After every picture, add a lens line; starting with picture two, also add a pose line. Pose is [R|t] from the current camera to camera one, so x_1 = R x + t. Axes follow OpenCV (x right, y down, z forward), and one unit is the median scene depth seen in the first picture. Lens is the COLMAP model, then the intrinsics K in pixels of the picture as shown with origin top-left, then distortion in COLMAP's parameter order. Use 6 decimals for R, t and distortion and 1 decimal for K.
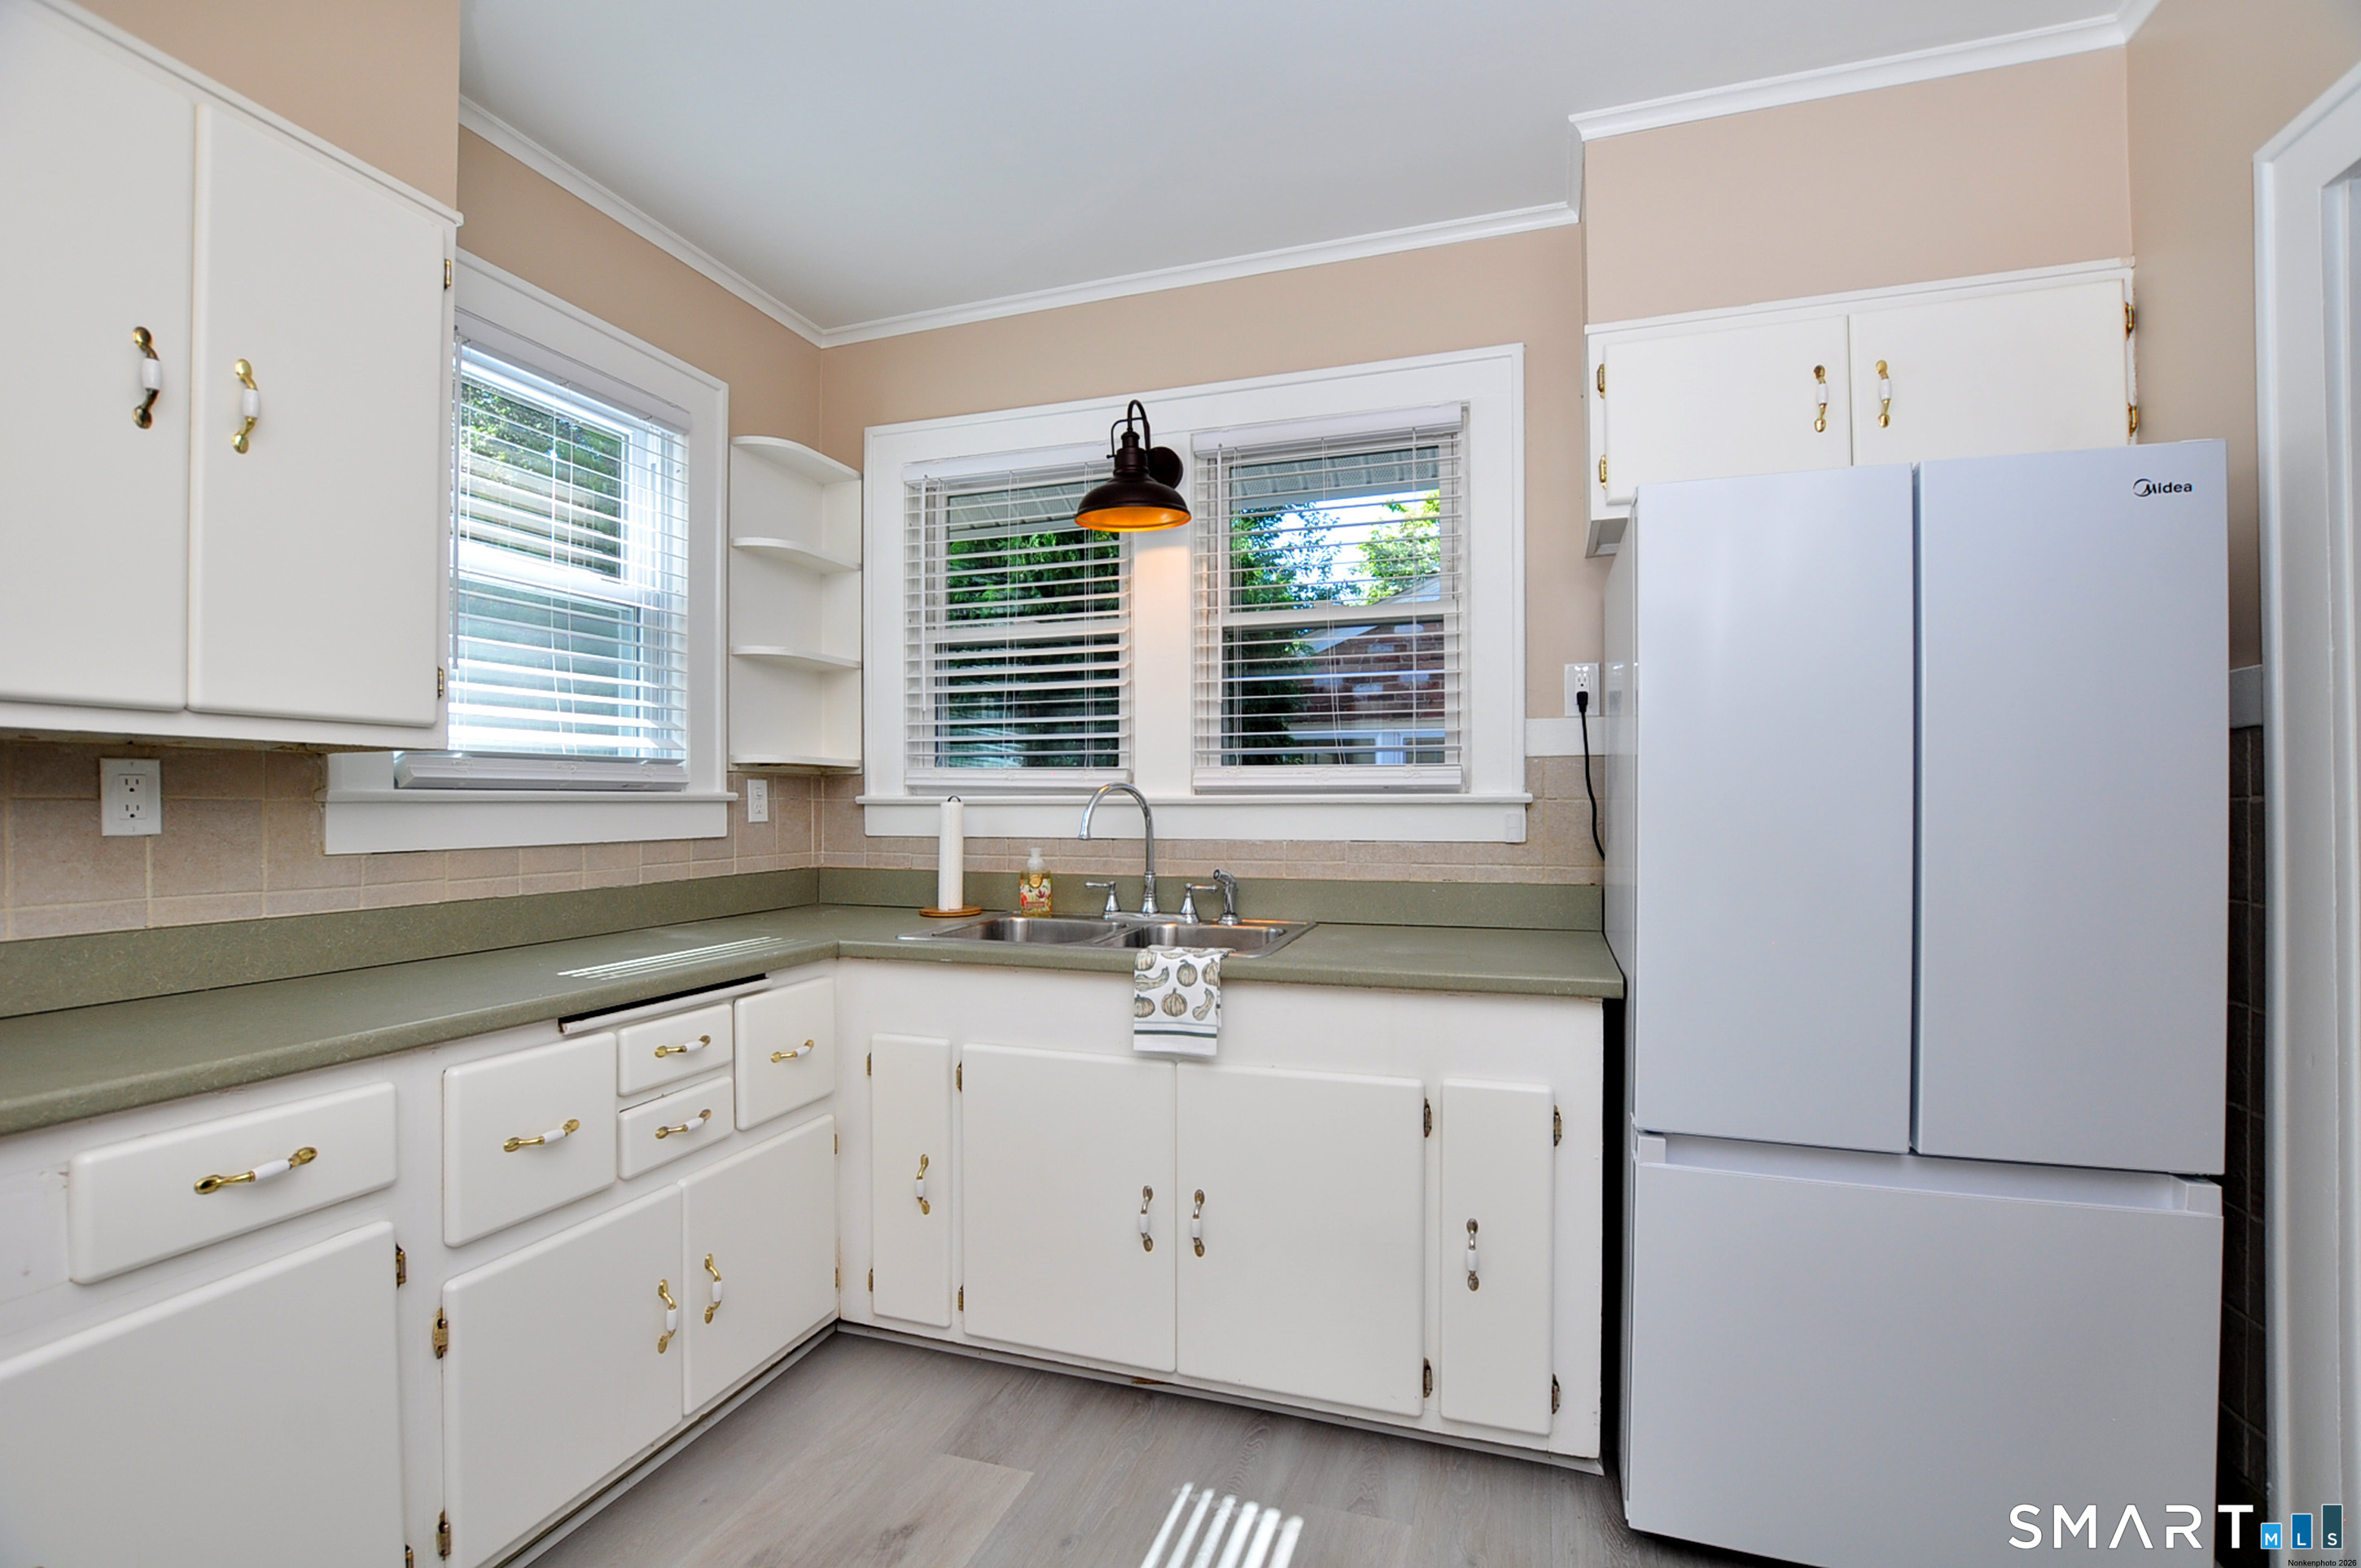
lens RADIAL K [[1042.8, 0, 1181.9], [0, 1042.8, 813.9], [0, 0, 1]] dist [-0.026861, 0.002731]
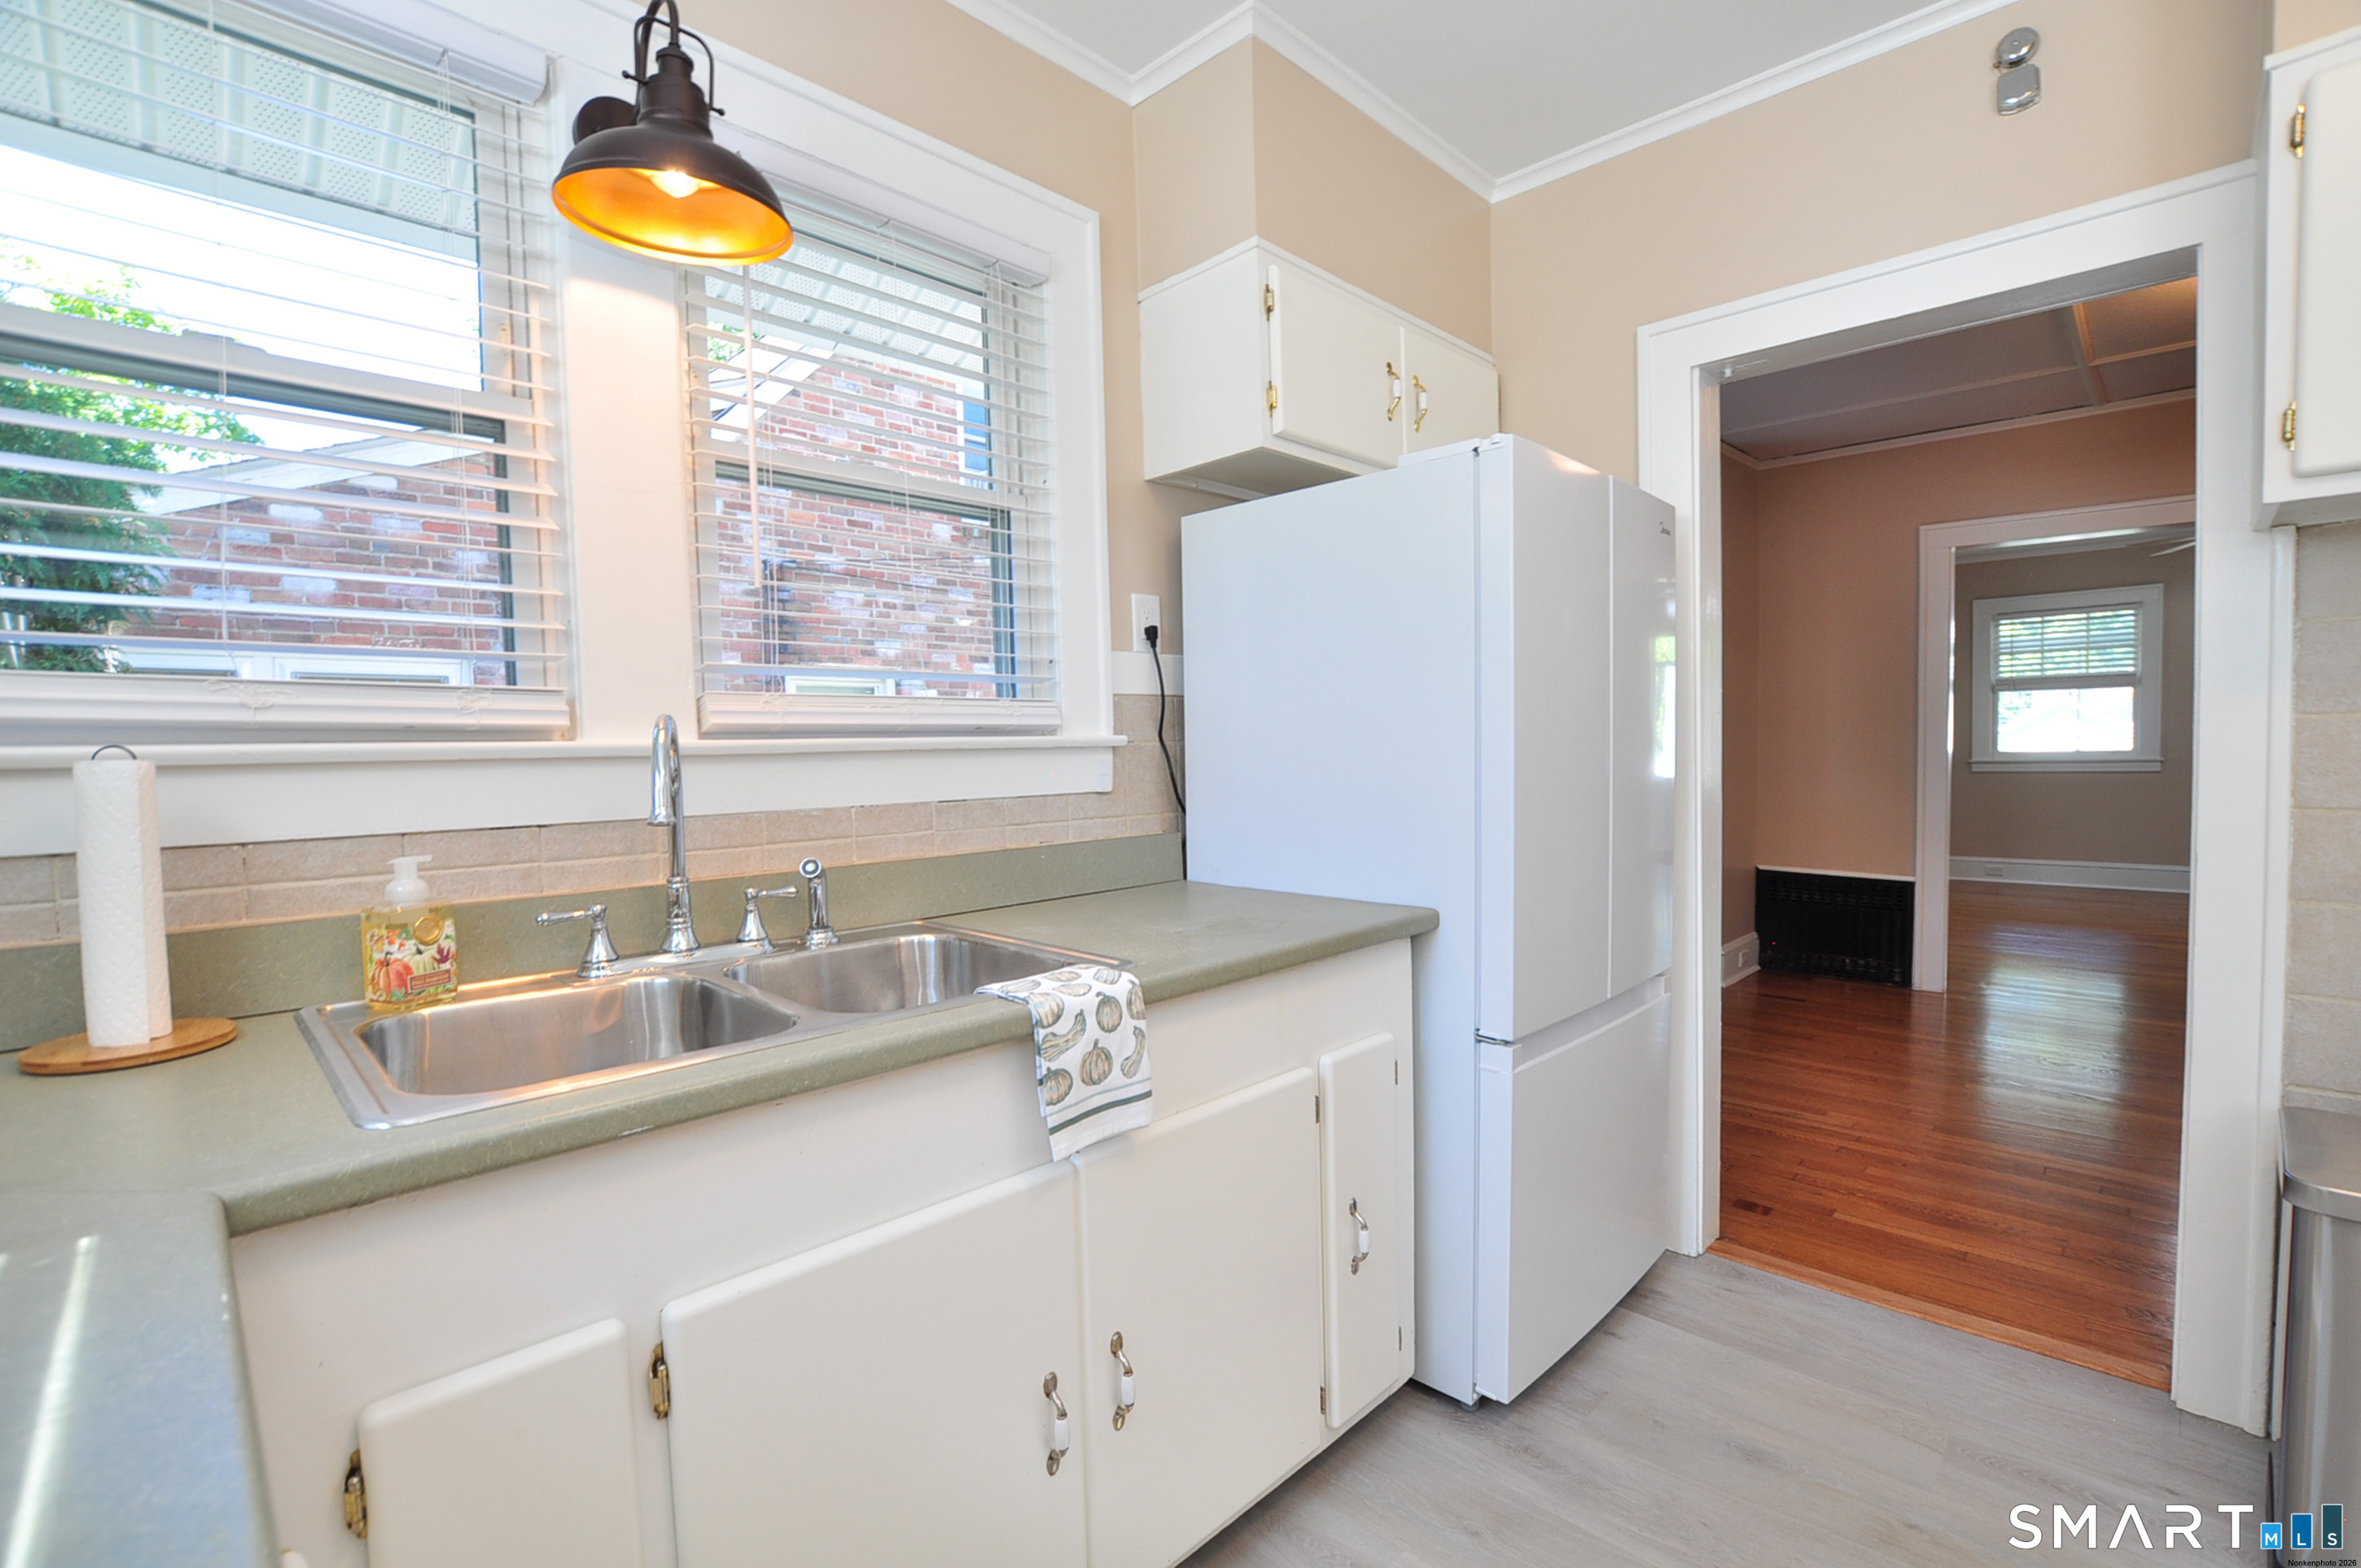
lens RADIAL K [[1042.8, 0, 1204.3], [0, 1042.8, 802.6], [0, 0, 1]] dist [-0.026861, 0.002731]
pose [[0.422714, -0.054567, 0.904619, -0.479213], [0.029036, 0.998489, 0.046661, -0.001962], [-0.905798, 0.006542, 0.423659, 0.603355]]
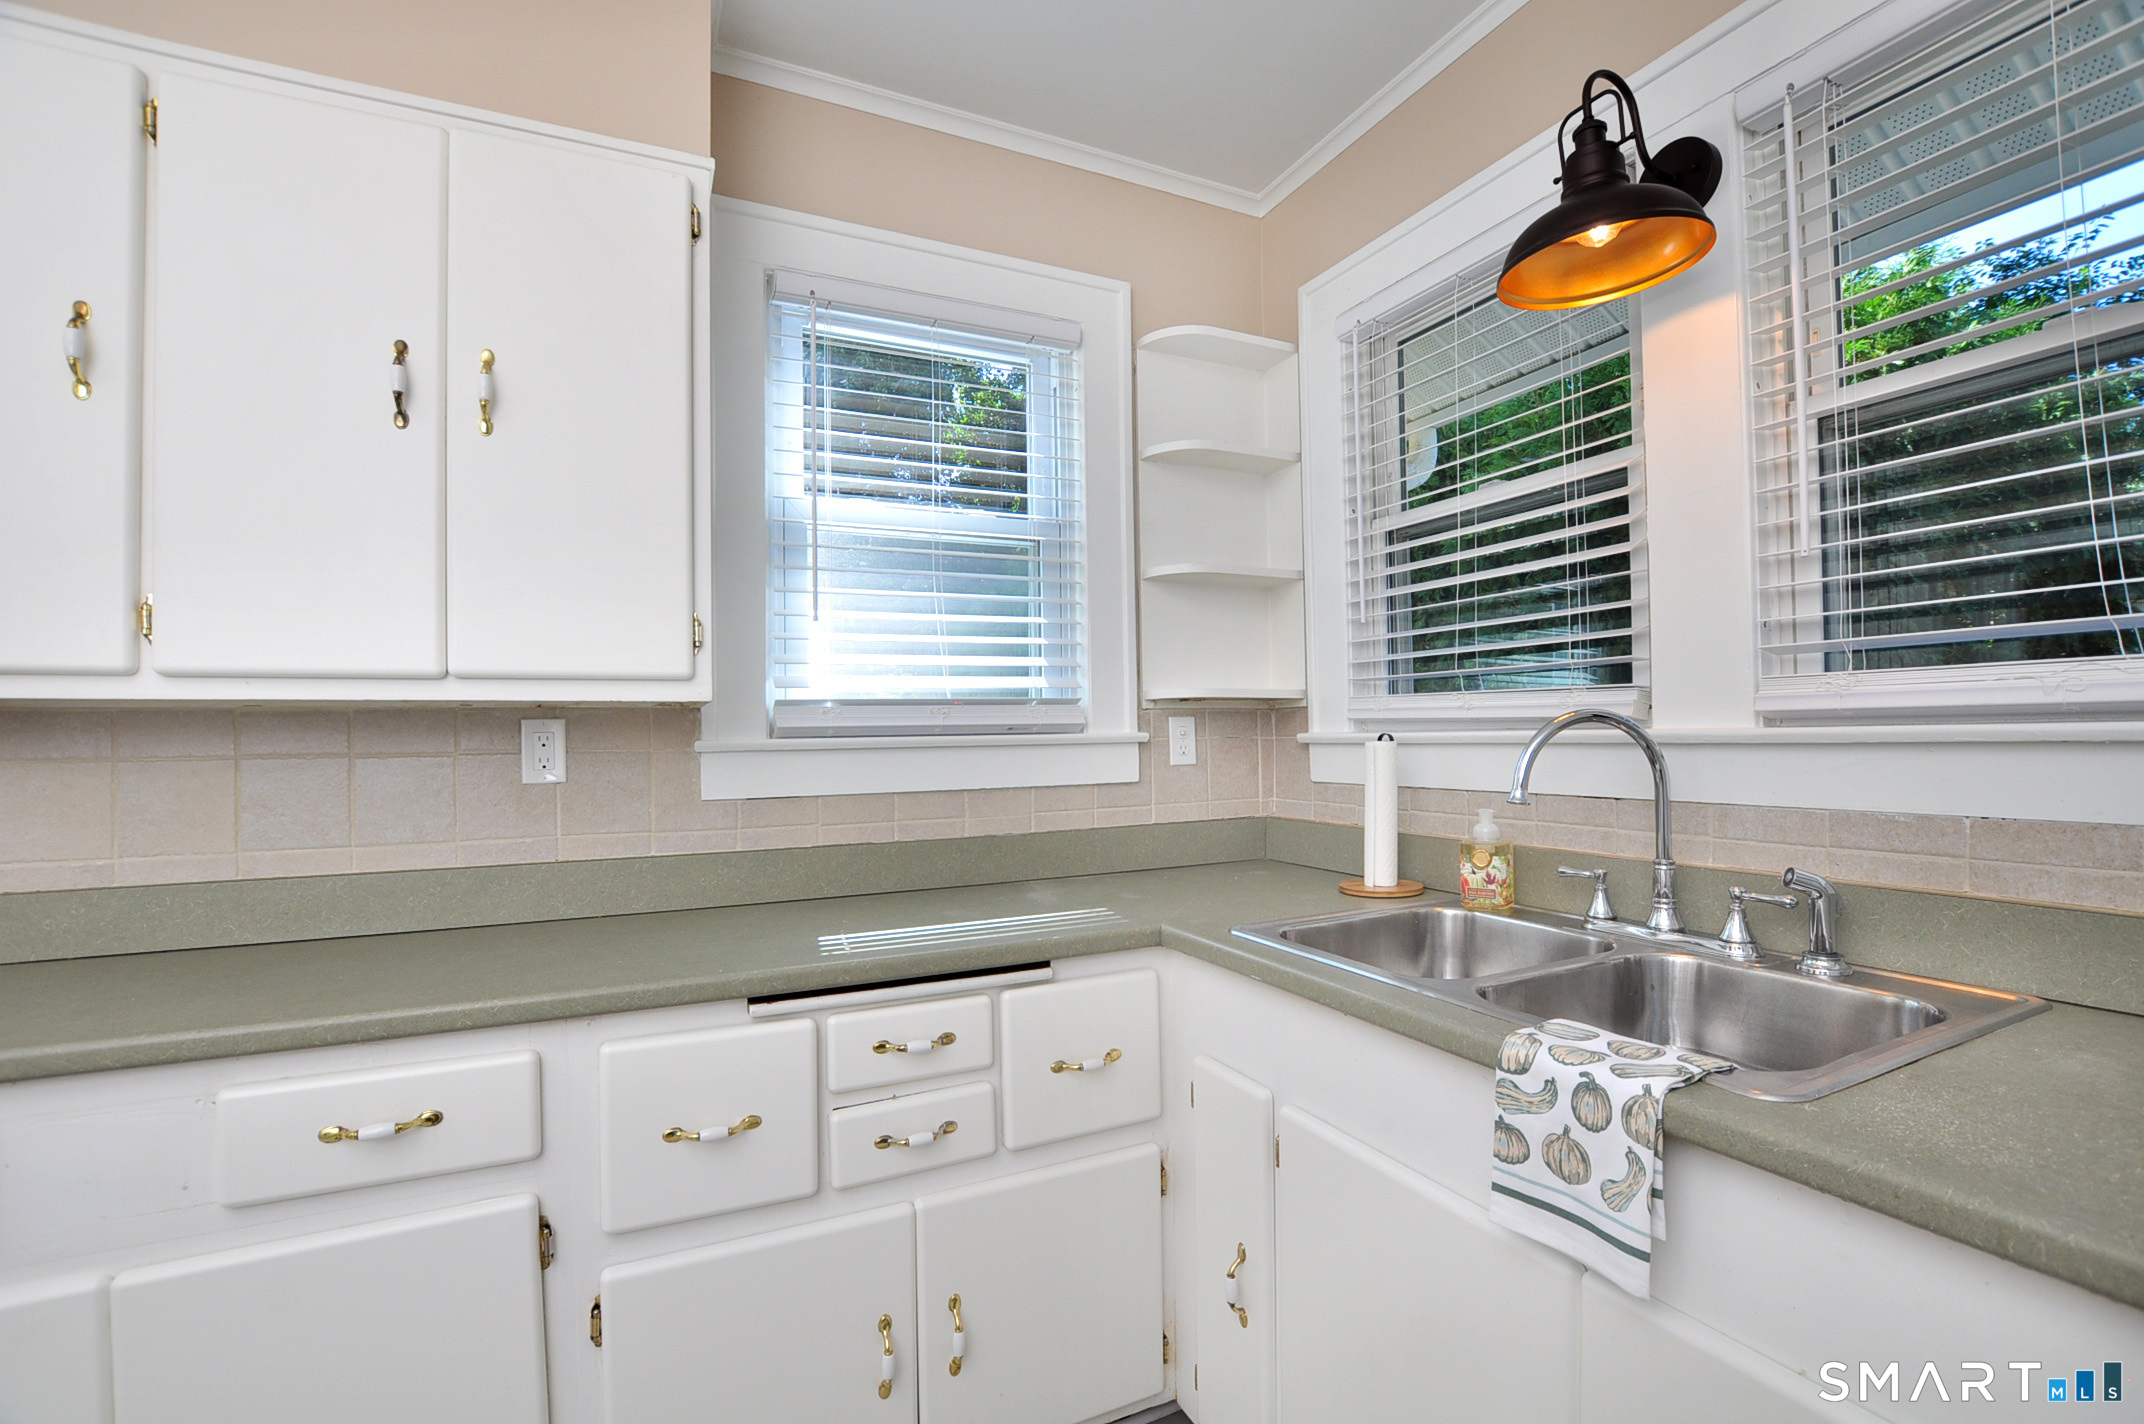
lens RADIAL K [[946.9, 0, 1077.7], [0, 946.9, 729.1], [0, 0, 1]] dist [-0.026861, 0.002731]
pose [[0.699877, -0.015036, -0.714105, 0.135057], [0.008260, 0.999882, -0.012958, -0.015828], [0.714215, 0.003170, 0.699919, 0.465842]]
